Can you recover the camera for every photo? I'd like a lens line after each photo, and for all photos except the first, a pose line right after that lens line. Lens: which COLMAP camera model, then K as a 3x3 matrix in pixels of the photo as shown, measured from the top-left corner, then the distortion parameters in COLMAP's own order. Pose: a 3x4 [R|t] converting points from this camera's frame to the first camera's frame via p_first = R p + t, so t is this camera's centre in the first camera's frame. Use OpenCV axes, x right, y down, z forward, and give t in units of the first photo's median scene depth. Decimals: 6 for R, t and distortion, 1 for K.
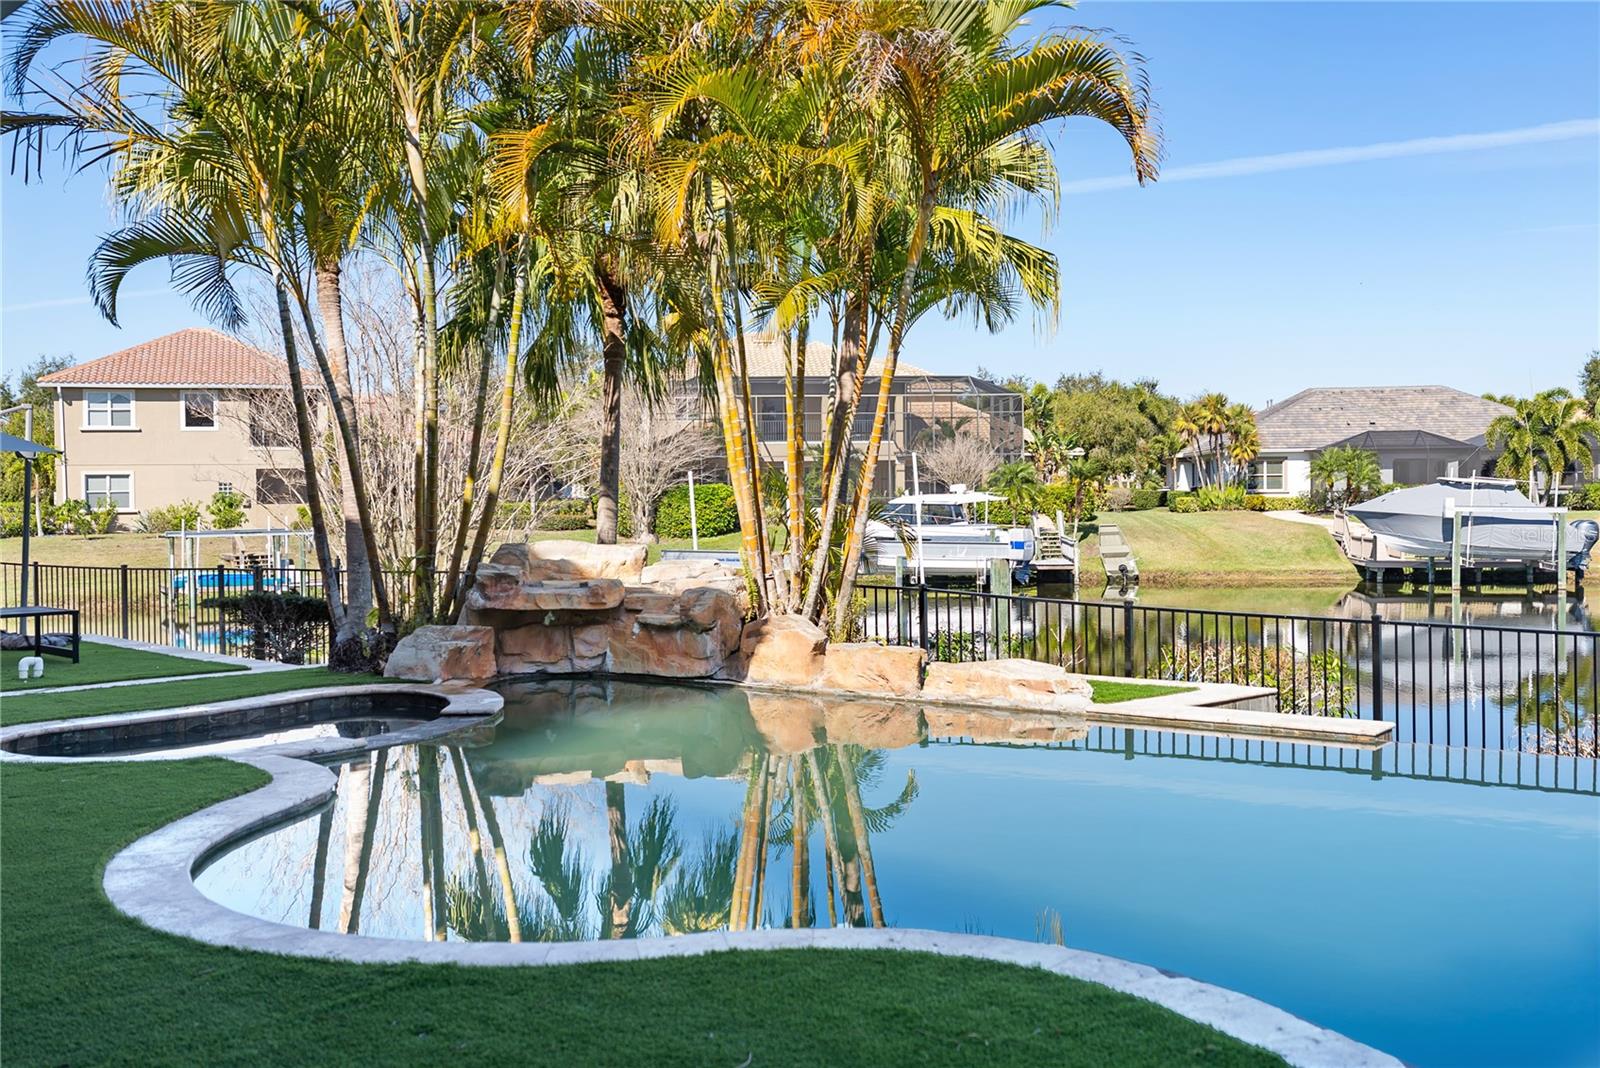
lens RADIAL K [[1611.7, 0, 811.0], [0, 1611.7, 527.4], [0, 0, 1]] dist [0.011441, 0.000000]
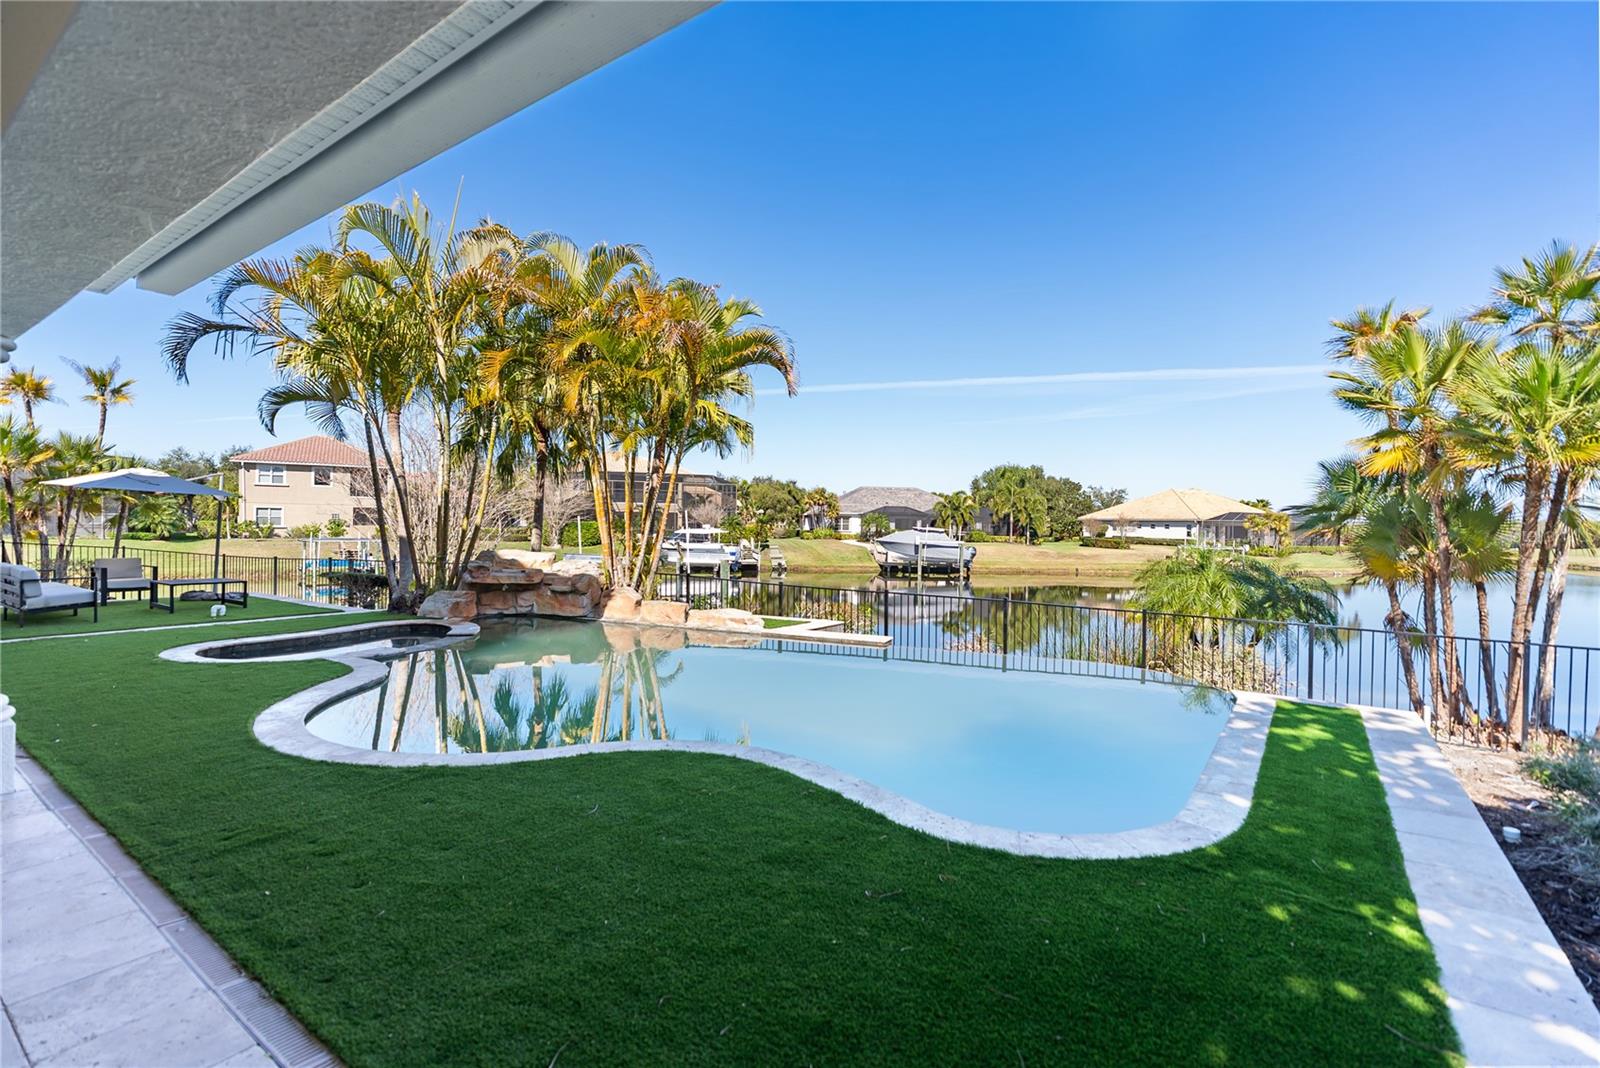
lens RADIAL K [[734.1, 0, 796.4], [0, 734.1, 533.9], [0, 0, 1]] dist [-0.002569, 0.001271]
pose [[0.977112, 0.023895, 0.211378, 0.001688], [-0.020944, 0.999650, -0.016187, -0.004563], [-0.211691, 0.011389, 0.977270, 0.003217]]
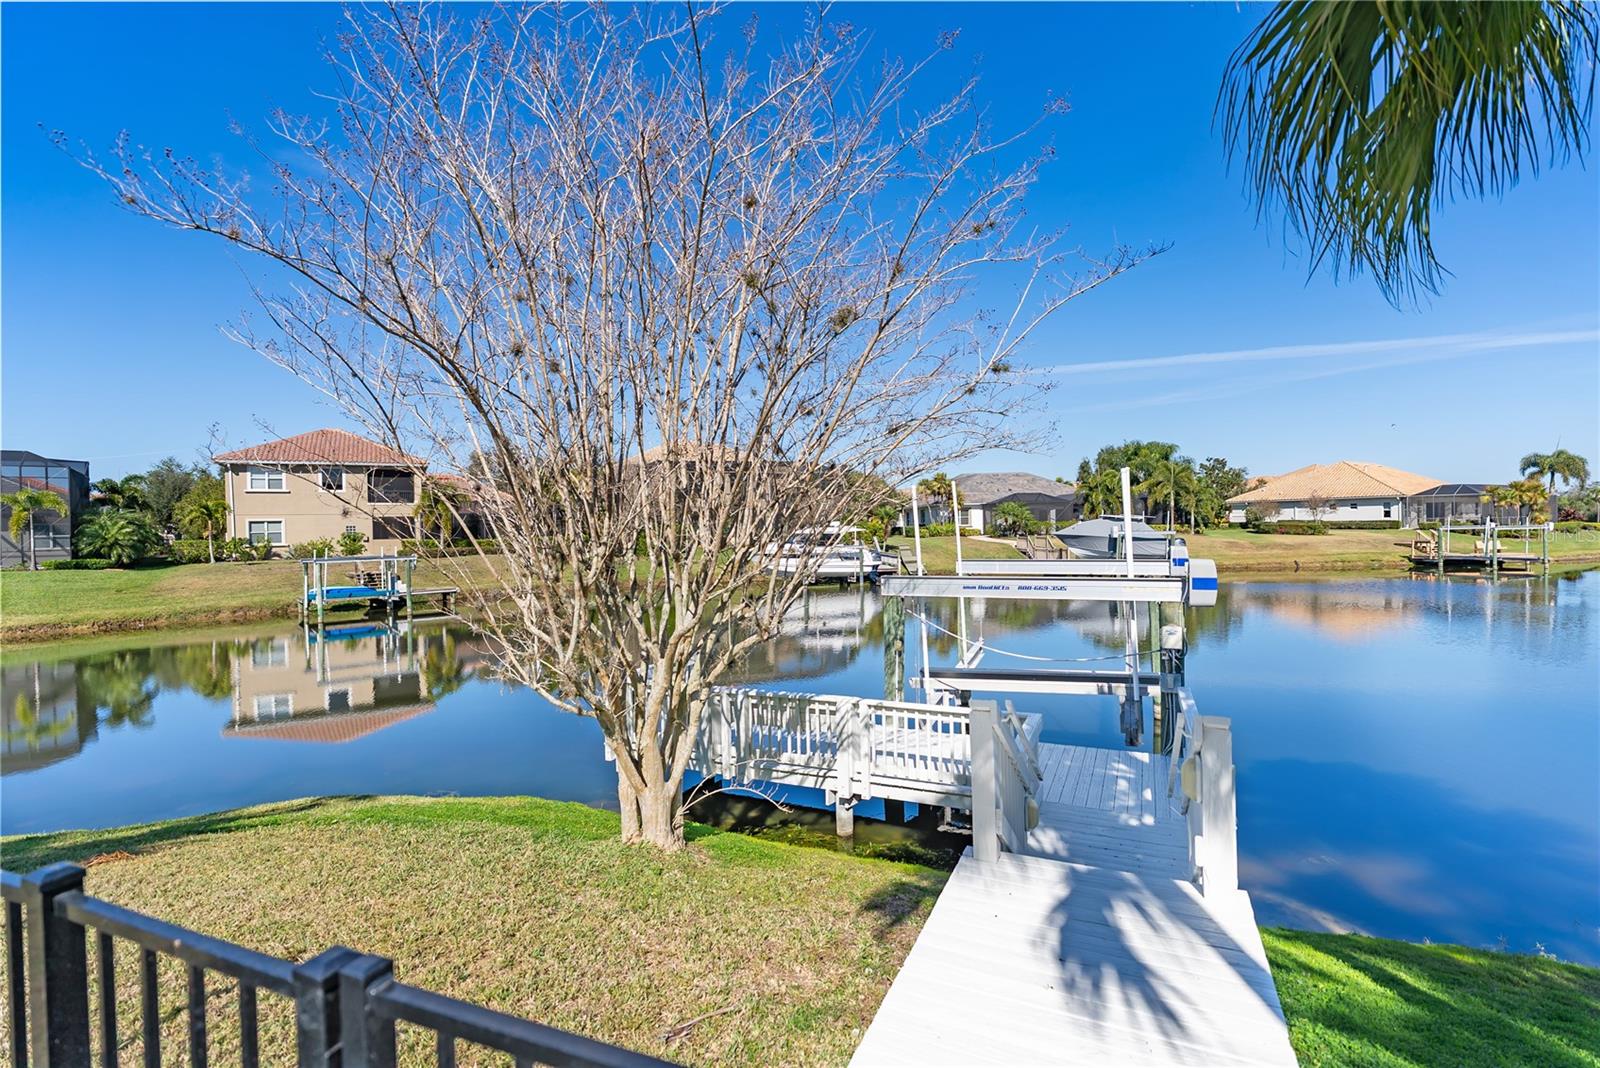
lens RADIAL K [[734.1, 0, 805.9], [0, 734.1, 528.7], [0, 0, 1]] dist [-0.002569, 0.001271]
pose [[0.979295, -0.009909, 0.202194, -0.673385], [0.015049, 0.999601, -0.023898, -0.011890], [-0.201876, 0.026446, 0.979054, 1.944778]]
